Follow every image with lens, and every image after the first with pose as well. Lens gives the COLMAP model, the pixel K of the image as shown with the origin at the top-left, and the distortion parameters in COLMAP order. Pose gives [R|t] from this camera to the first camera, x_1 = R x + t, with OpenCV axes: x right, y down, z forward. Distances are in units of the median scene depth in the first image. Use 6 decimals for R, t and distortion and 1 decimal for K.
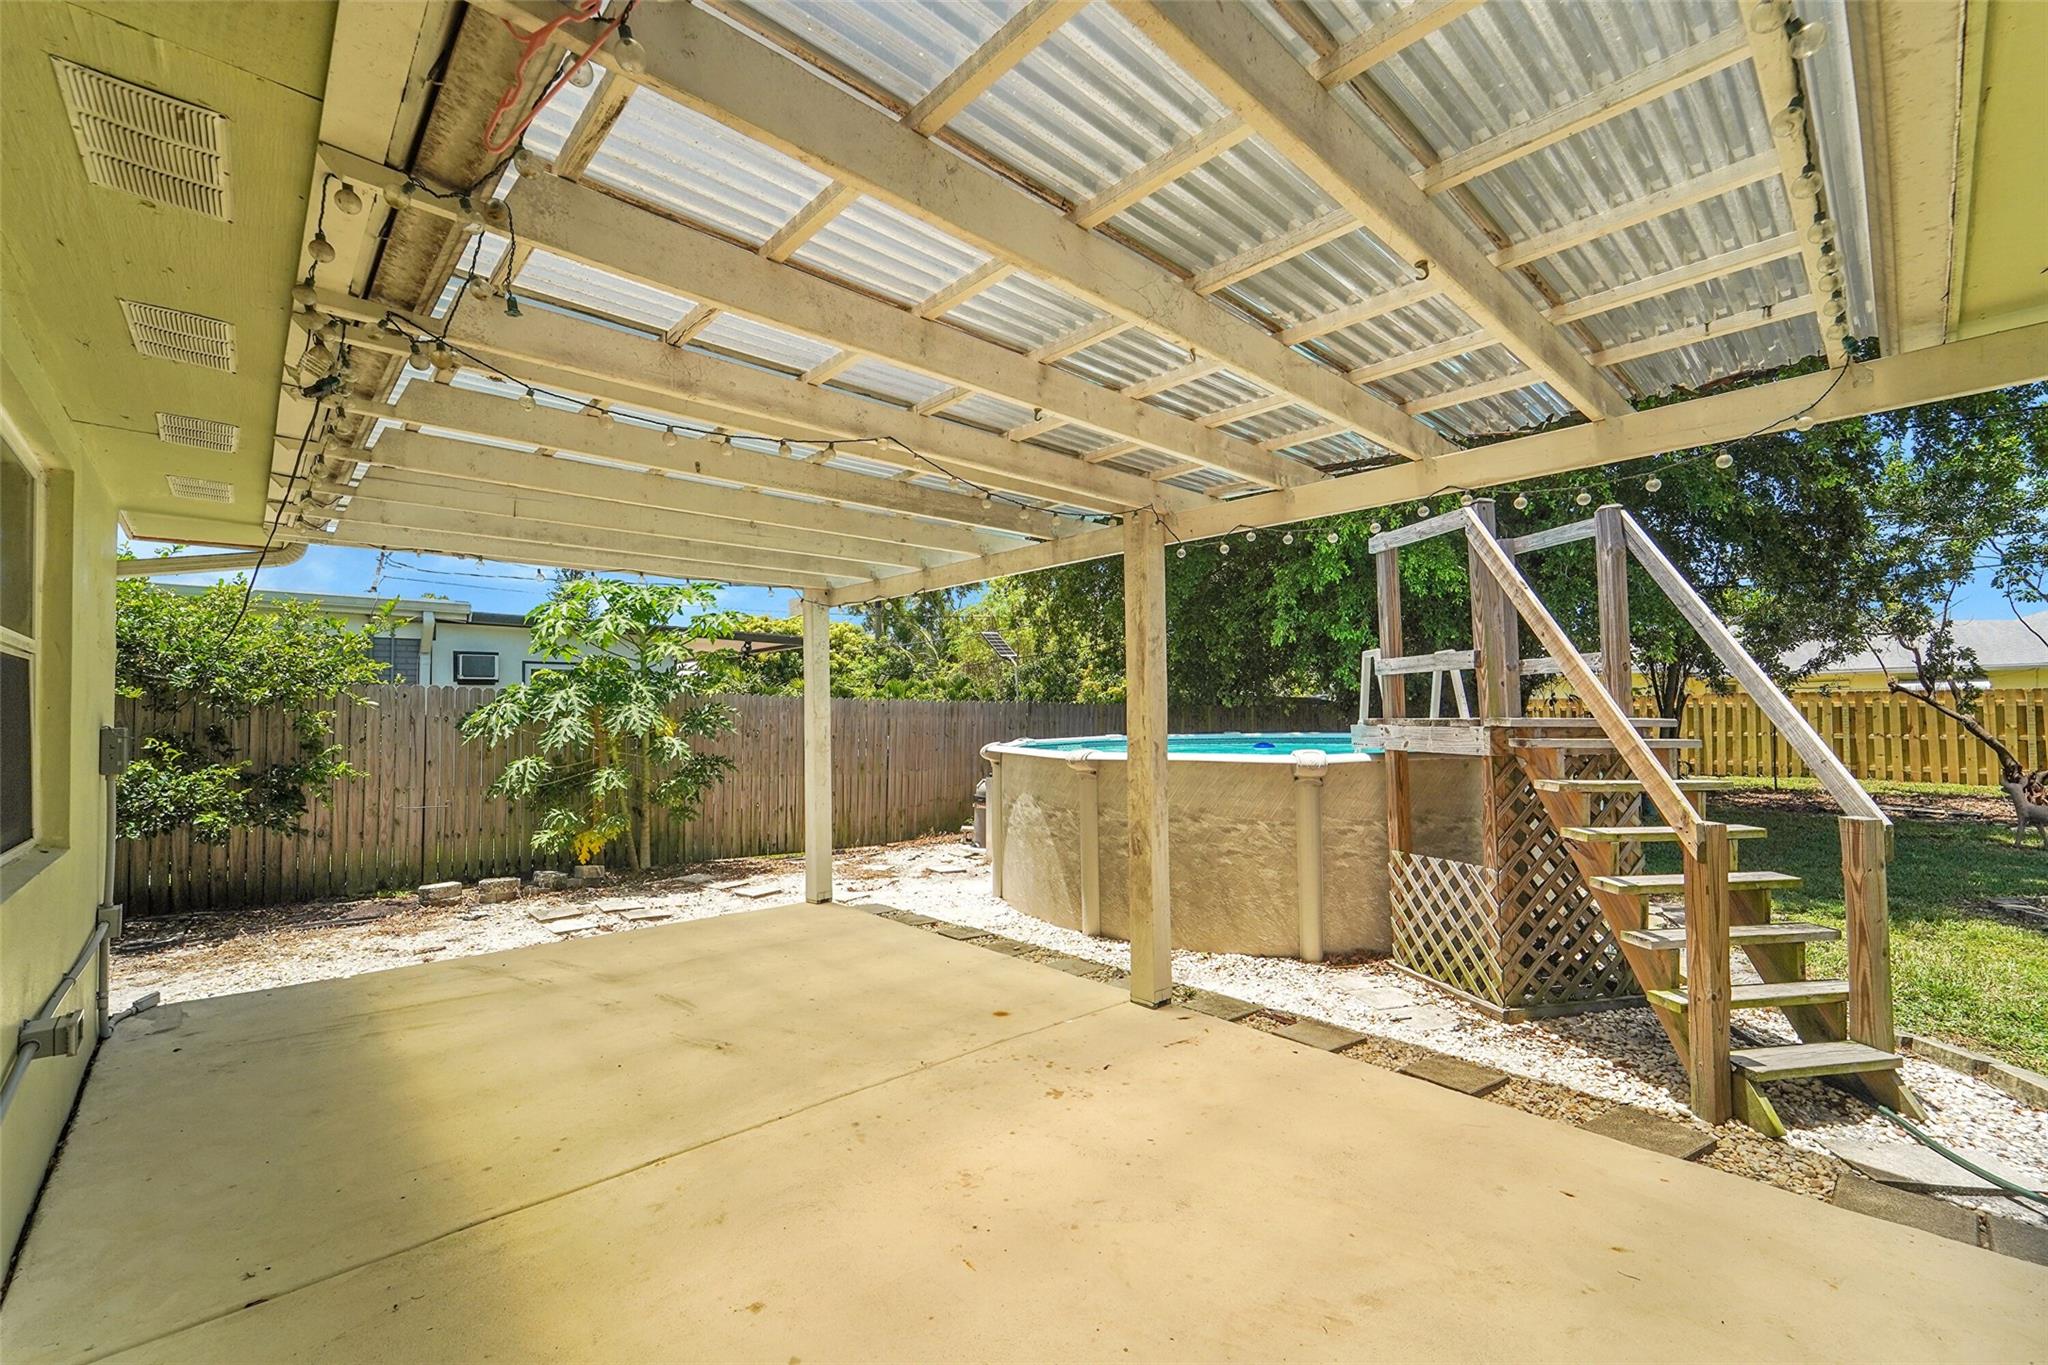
lens RADIAL K [[850.6, 0, 1015.6], [0, 850.6, 697.3], [0, 0, 1]] dist [0.000318, -0.000115]
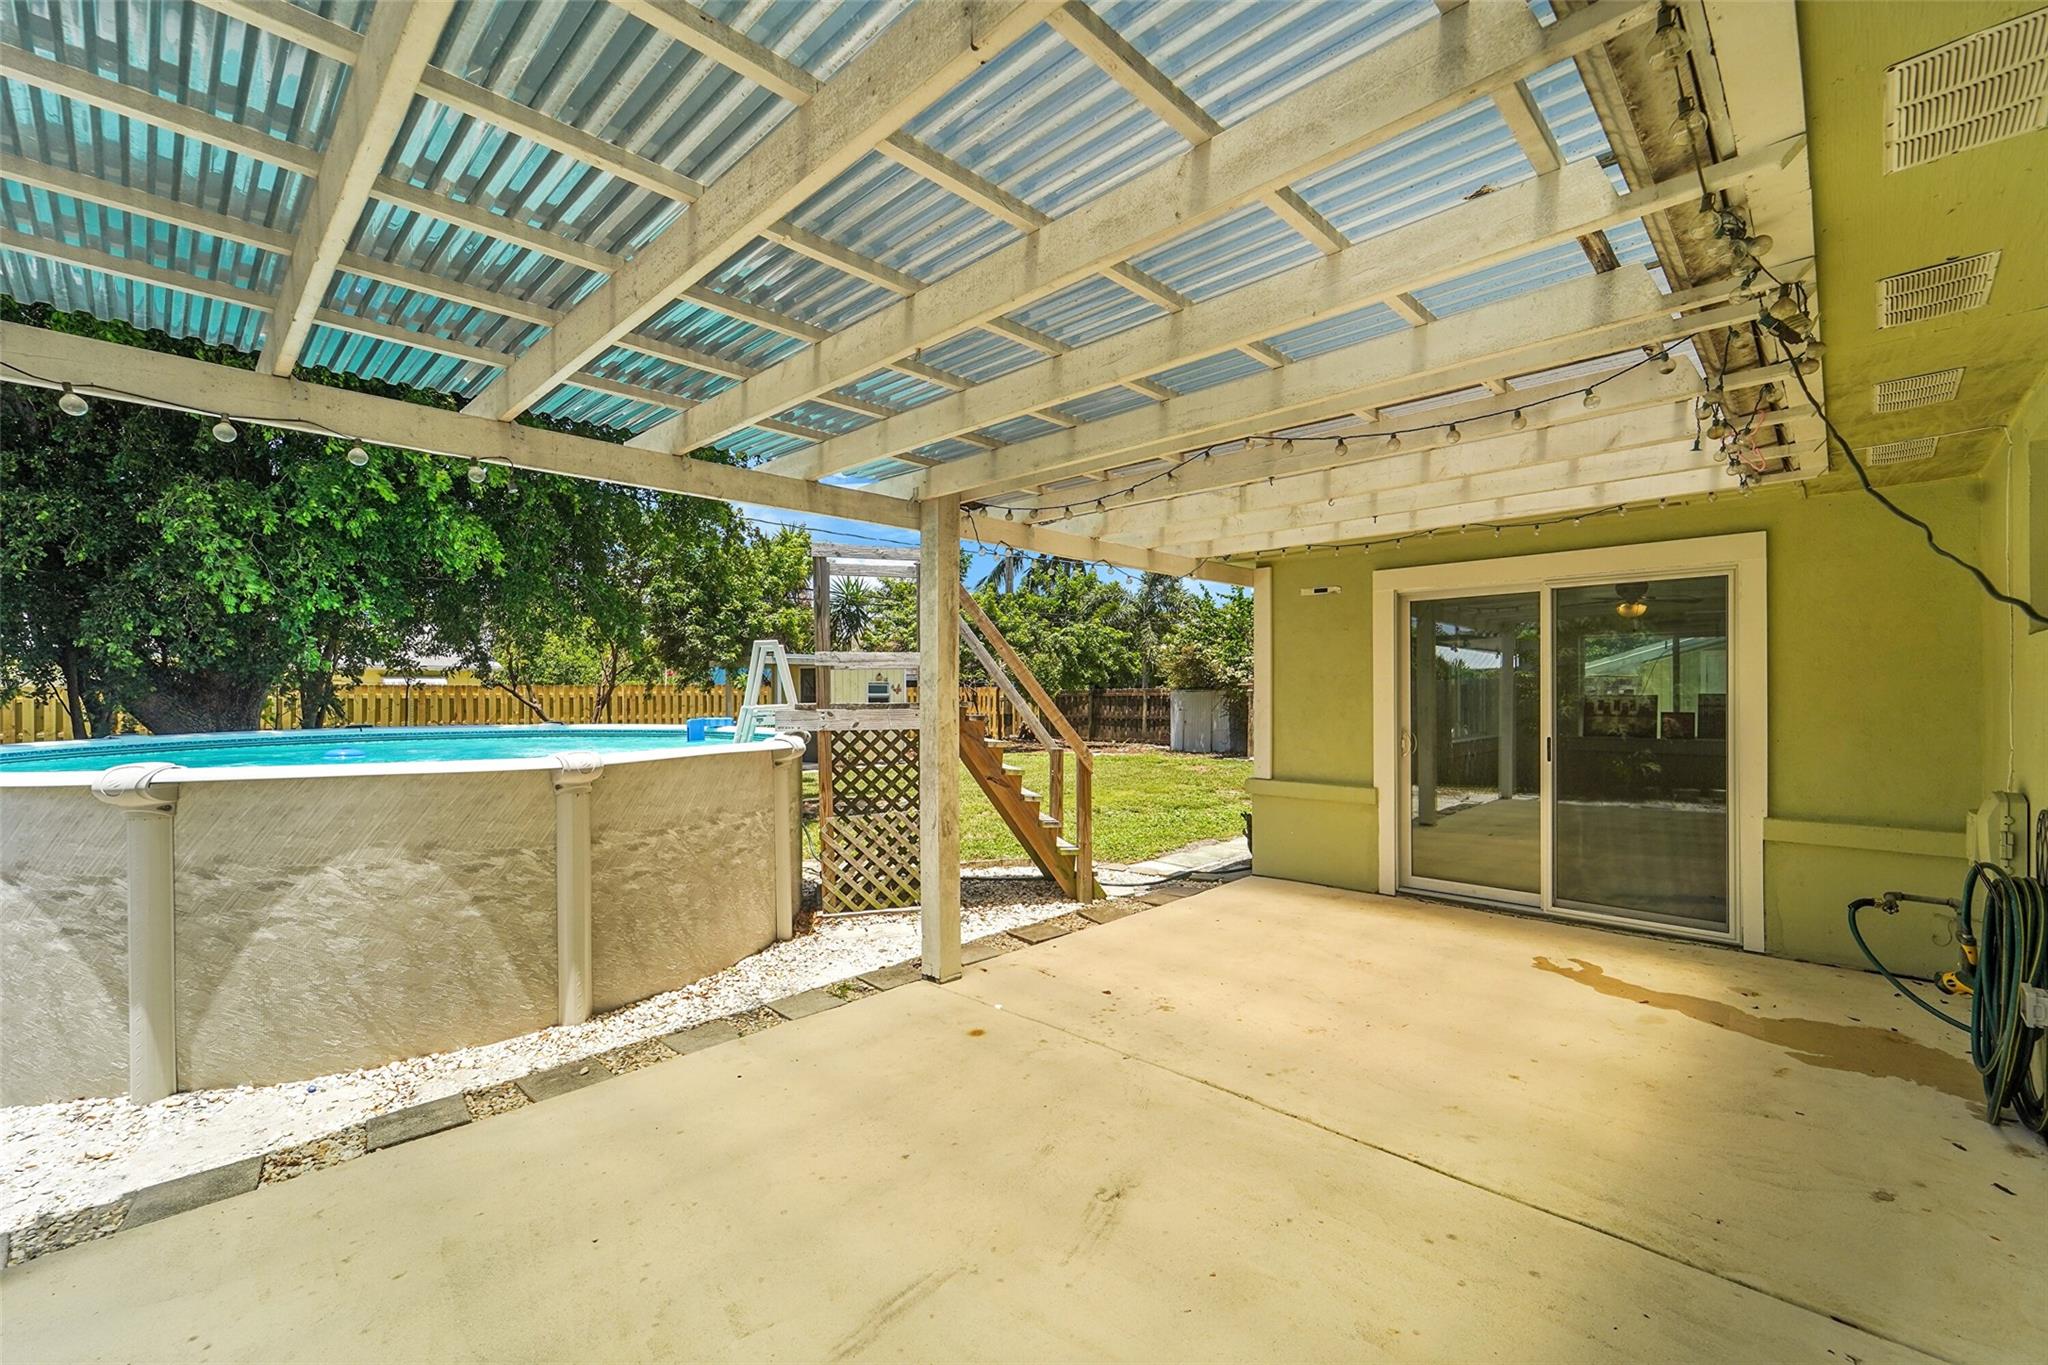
lens RADIAL K [[850.6, 0, 1025.7], [0, 850.6, 684.7], [0, 0, 1]] dist [0.000318, -0.000115]
pose [[-0.055657, 0.018659, 0.998276, -0.871488], [-0.012140, 0.999739, -0.019363, 0.023140], [-0.998376, -0.013197, -0.055416, 0.955519]]
